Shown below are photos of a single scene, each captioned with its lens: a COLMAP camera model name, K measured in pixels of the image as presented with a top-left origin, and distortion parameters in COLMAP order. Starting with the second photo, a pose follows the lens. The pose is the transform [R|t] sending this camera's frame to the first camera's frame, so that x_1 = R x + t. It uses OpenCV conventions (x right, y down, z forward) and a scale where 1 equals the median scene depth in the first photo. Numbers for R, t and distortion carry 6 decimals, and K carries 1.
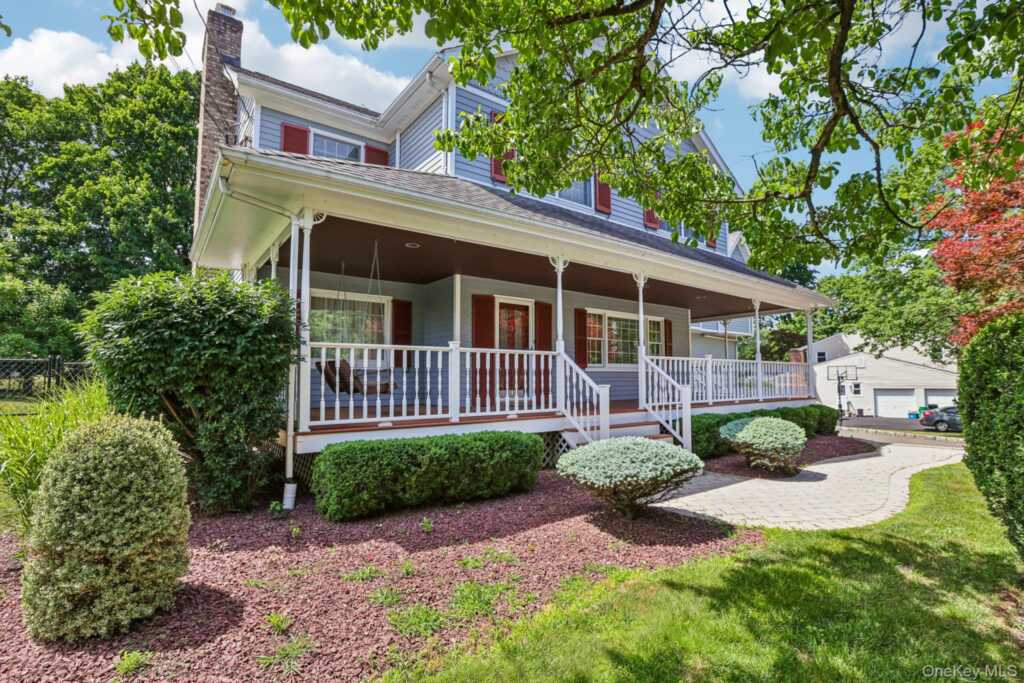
lens RADIAL K [[480.7, 0, 512.5], [0, 480.7, 343.0], [0, 0, 1]] dist [0.000040, 0.000007]
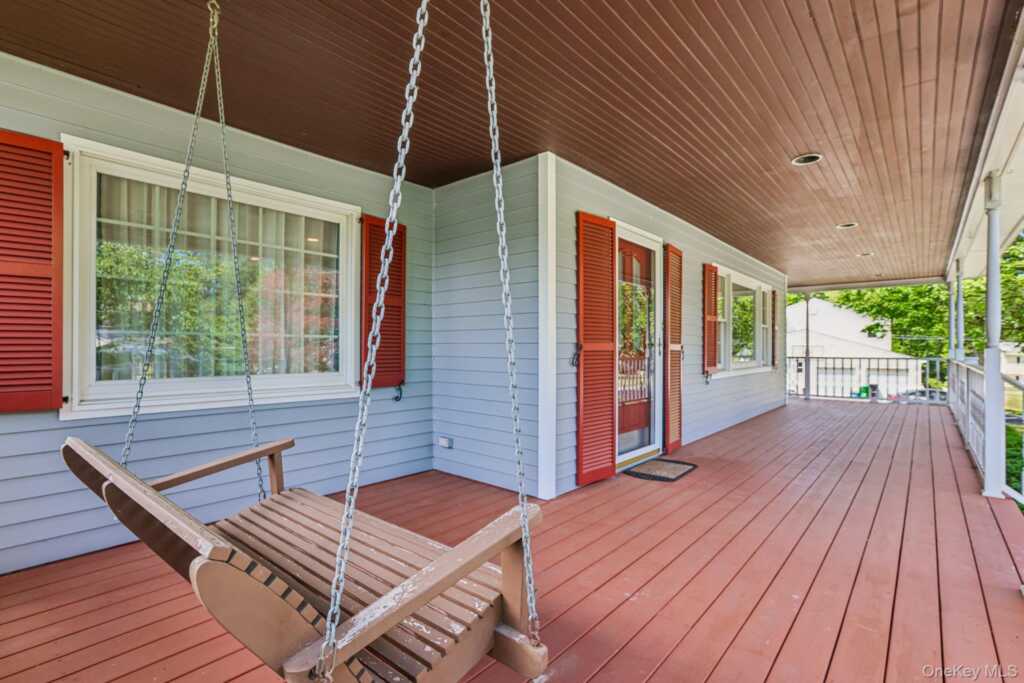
lens RADIAL K [[480.7, 0, 512.0], [0, 480.7, 343.5], [0, 0, 1]] dist [0.000040, 0.000007]
pose [[0.975377, 0.008029, 0.220397, -0.214603], [-0.023676, 0.997374, 0.068443, -0.016783], [-0.219269, -0.071976, 0.973006, 0.589880]]
